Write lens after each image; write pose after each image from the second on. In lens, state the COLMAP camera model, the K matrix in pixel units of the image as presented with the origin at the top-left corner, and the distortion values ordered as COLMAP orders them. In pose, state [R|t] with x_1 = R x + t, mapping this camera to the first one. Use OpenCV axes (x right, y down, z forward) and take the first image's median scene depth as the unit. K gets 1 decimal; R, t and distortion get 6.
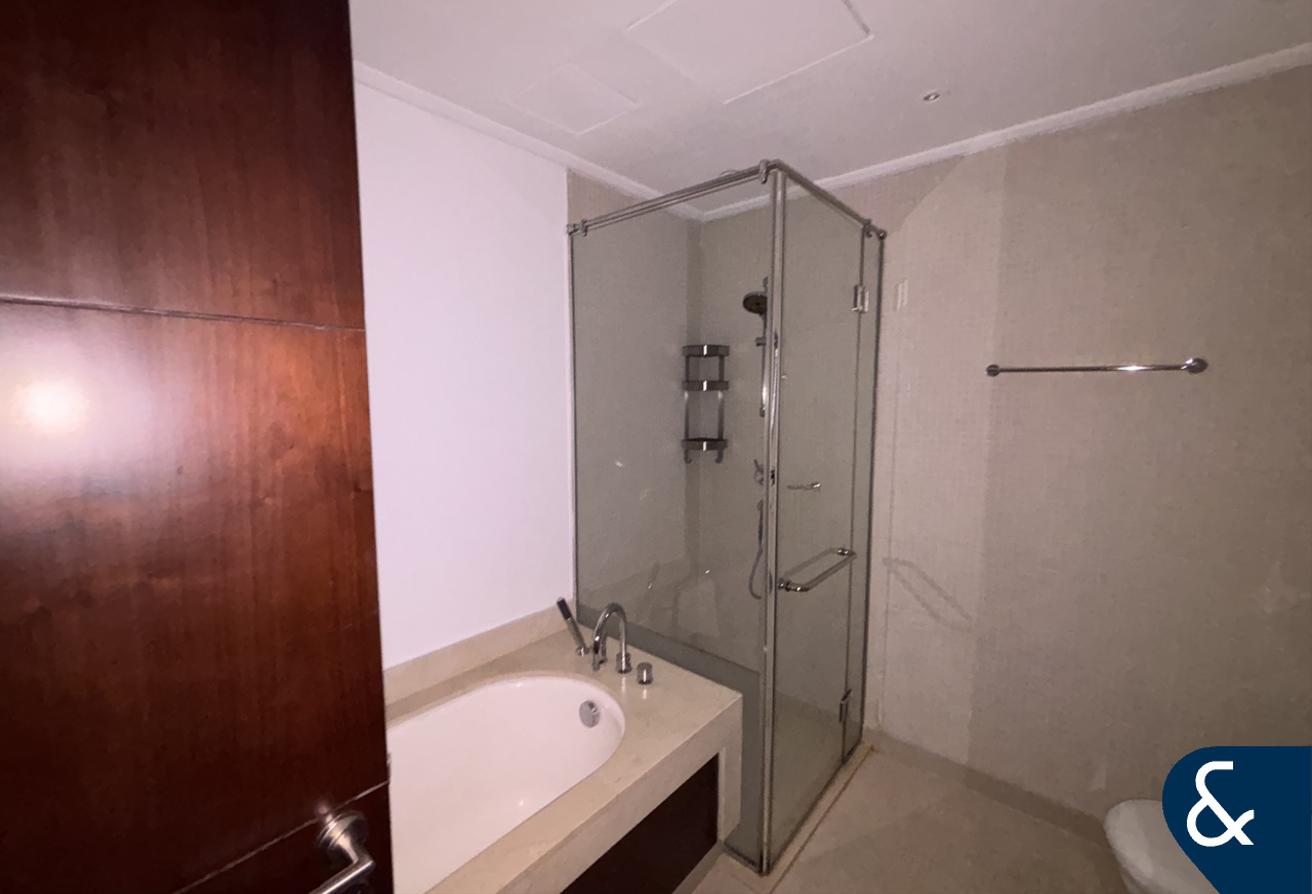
lens RADIAL K [[527.3, 0, 651.3], [0, 527.3, 447.7], [0, 0, 1]] dist [-0.000805, 0.000167]
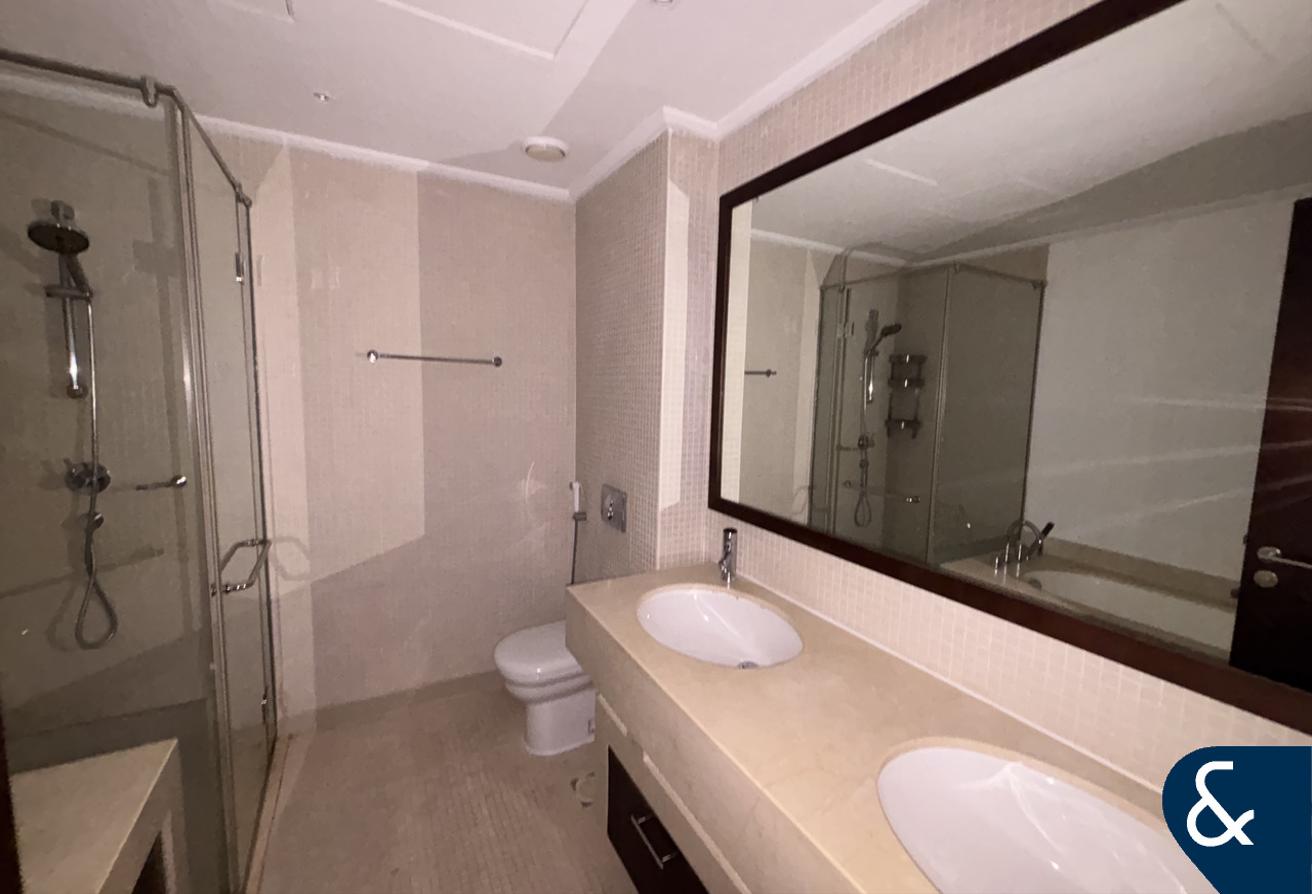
lens RADIAL K [[527.3, 0, 651.3], [0, 527.3, 447.7], [0, 0, 1]] dist [-0.000805, 0.000167]
pose [[0.337424, -0.101500, 0.935865, -0.287793], [0.067627, 0.994215, 0.083446, 0.002108], [-0.938920, 0.035133, 0.342336, 0.020134]]
